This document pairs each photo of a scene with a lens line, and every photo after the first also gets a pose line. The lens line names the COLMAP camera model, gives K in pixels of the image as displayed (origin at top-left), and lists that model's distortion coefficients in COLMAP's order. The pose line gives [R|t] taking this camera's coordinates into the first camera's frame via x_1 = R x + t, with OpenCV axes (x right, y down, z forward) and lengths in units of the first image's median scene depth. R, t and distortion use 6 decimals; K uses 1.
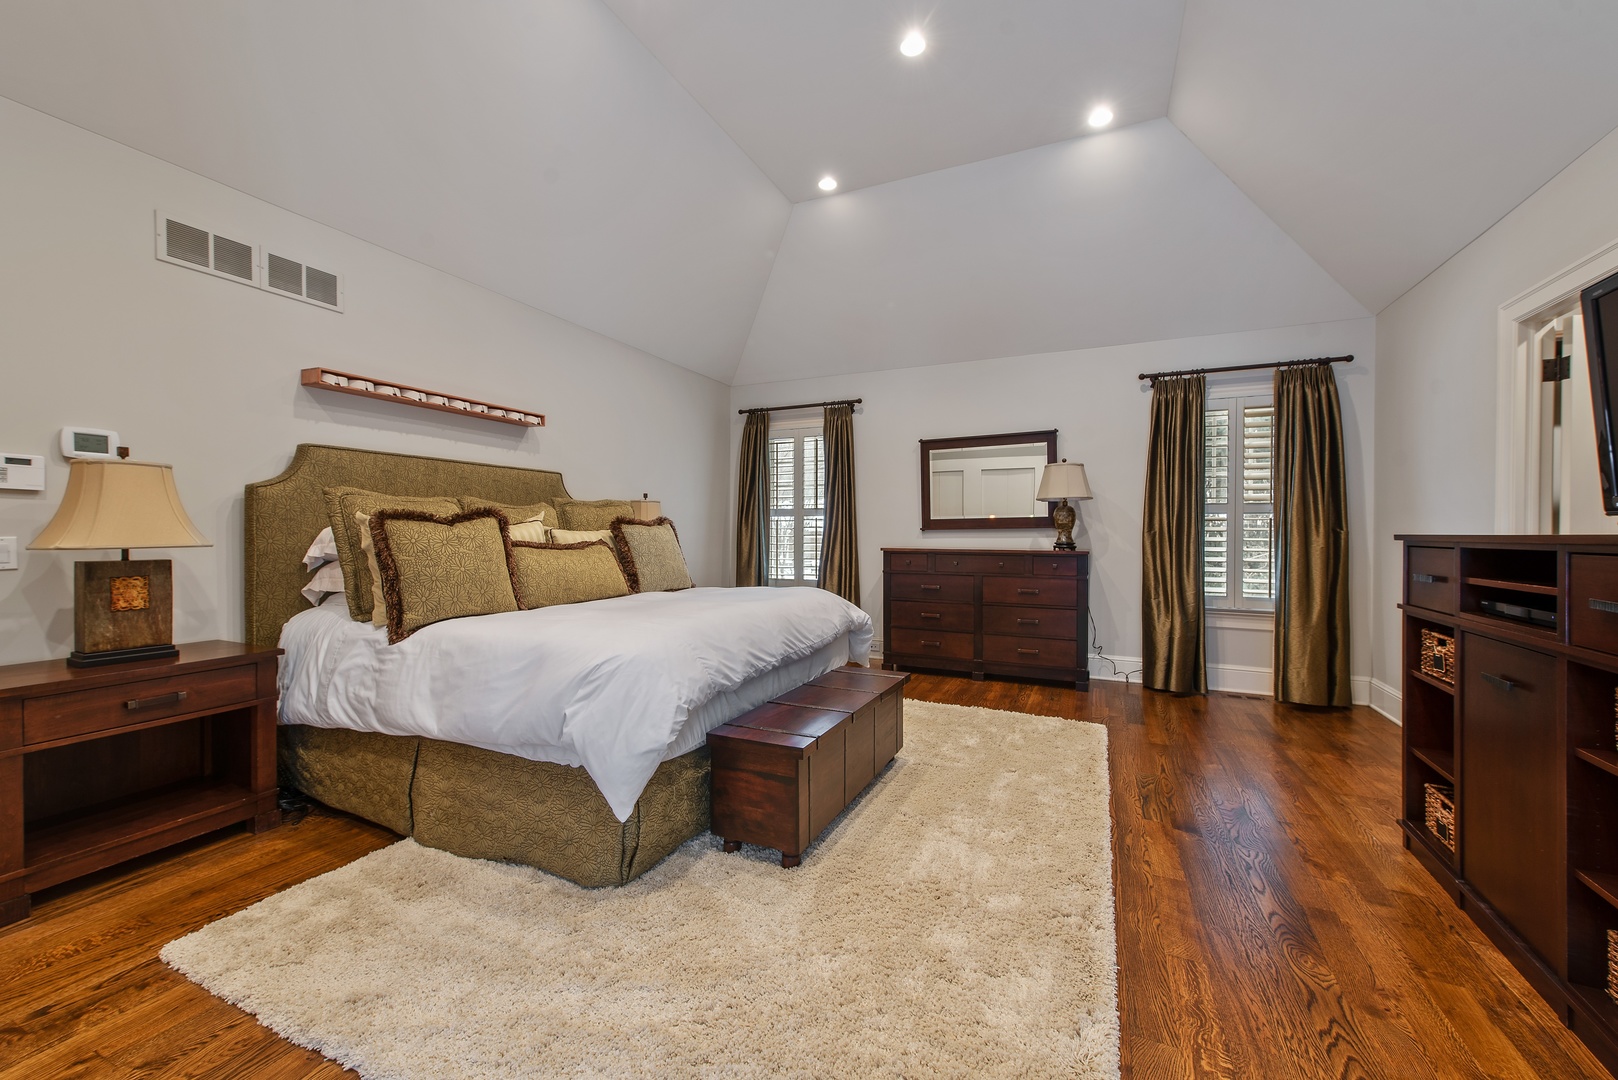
lens RADIAL K [[653.6, 0, 807.2], [0, 653.6, 544.1], [0, 0, 1]] dist [0.000476, -0.000010]
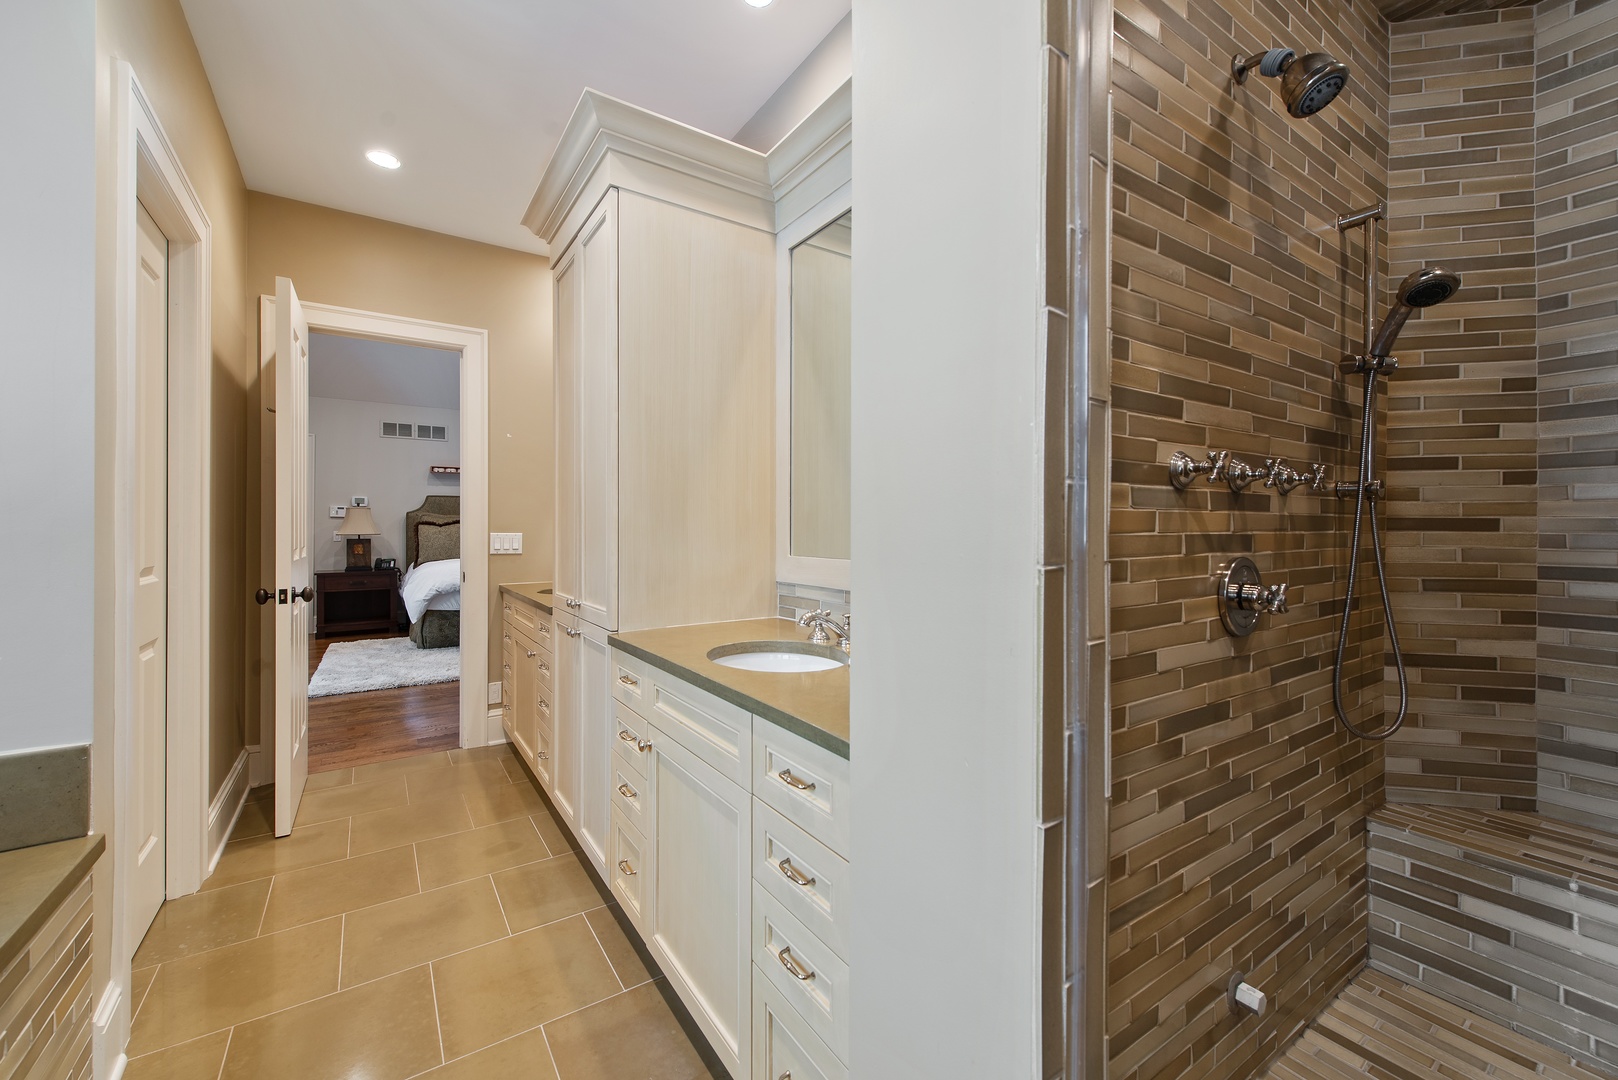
lens RADIAL K [[653.6, 0, 810.8], [0, 653.6, 531.3], [0, 0, 1]] dist [0.000476, -0.000010]
pose [[0.853606, -0.000649, -0.520918, 2.110814], [-0.005211, 0.999939, -0.009785, 0.008287], [0.520893, 0.011067, 0.853550, -0.479367]]
